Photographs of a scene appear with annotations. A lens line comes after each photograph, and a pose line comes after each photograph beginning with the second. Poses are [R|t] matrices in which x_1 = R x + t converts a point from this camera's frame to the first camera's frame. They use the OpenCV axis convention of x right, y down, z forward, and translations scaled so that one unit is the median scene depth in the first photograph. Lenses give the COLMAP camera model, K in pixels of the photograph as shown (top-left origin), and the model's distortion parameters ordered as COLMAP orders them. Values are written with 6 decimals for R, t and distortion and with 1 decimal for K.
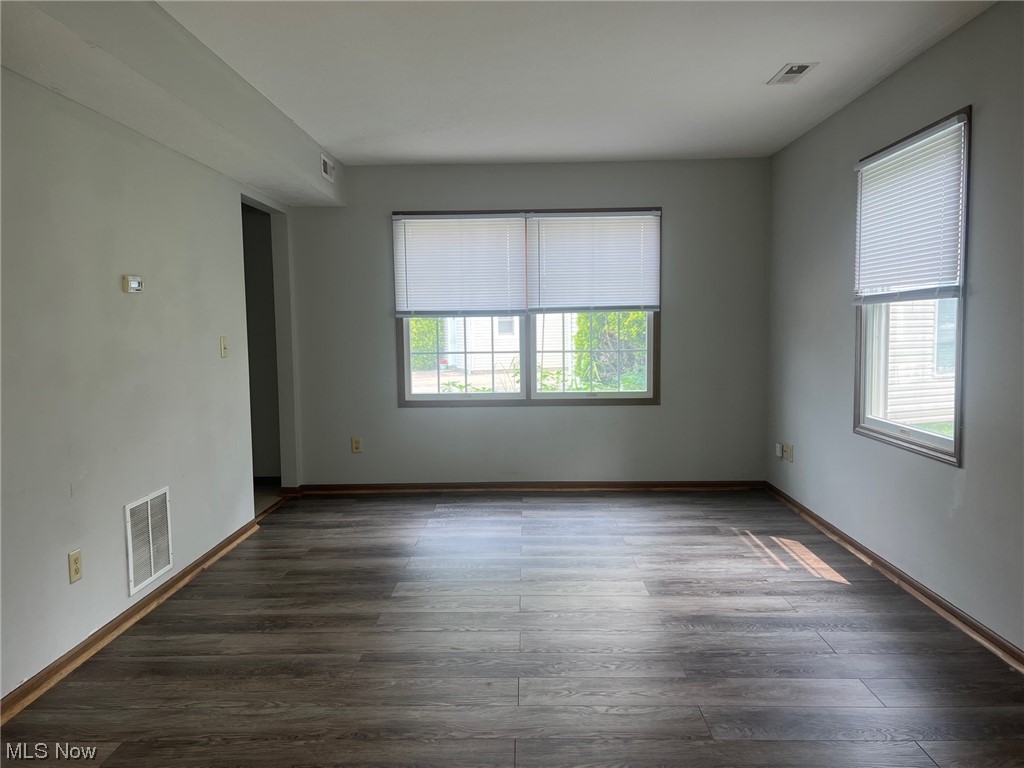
lens RADIAL K [[774.7, 0, 512.4], [0, 774.7, 381.8], [0, 0, 1]] dist [0.044797, -0.010147]
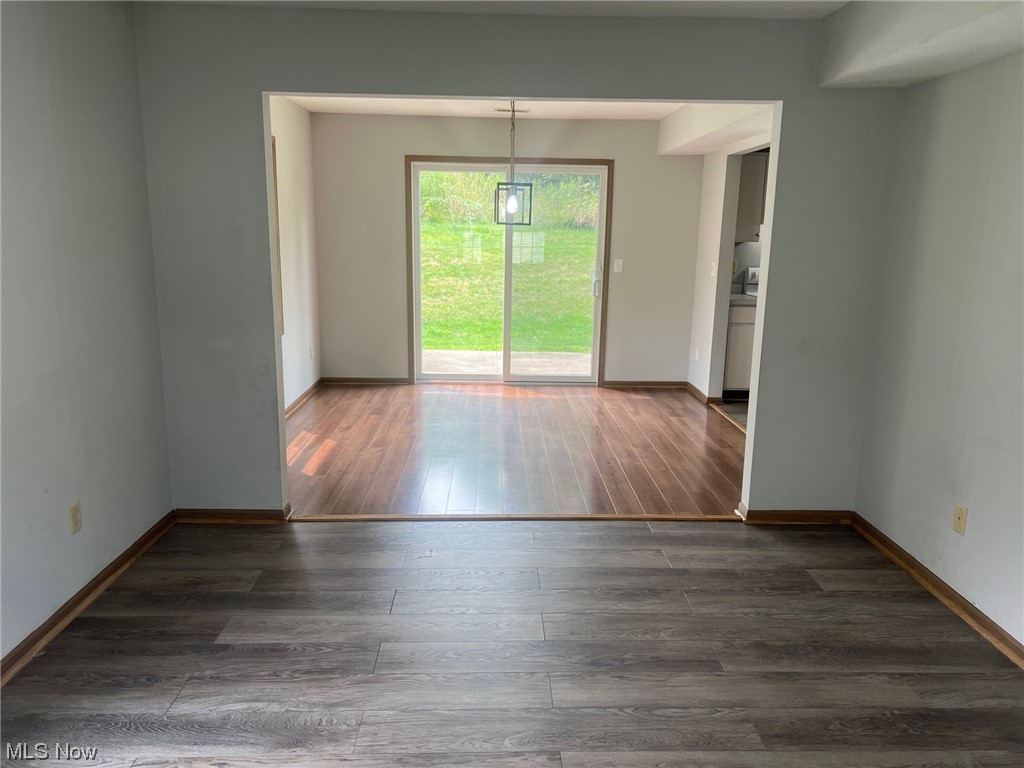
lens RADIAL K [[774.7, 0, 511.2], [0, 774.7, 384.0], [0, 0, 1]] dist [0.044797, -0.010147]
pose [[-0.999140, 0.007812, -0.040725, 0.083901], [-0.003758, 0.961000, 0.276523, -0.209685], [0.041297, 0.276438, -0.960144, 1.723368]]
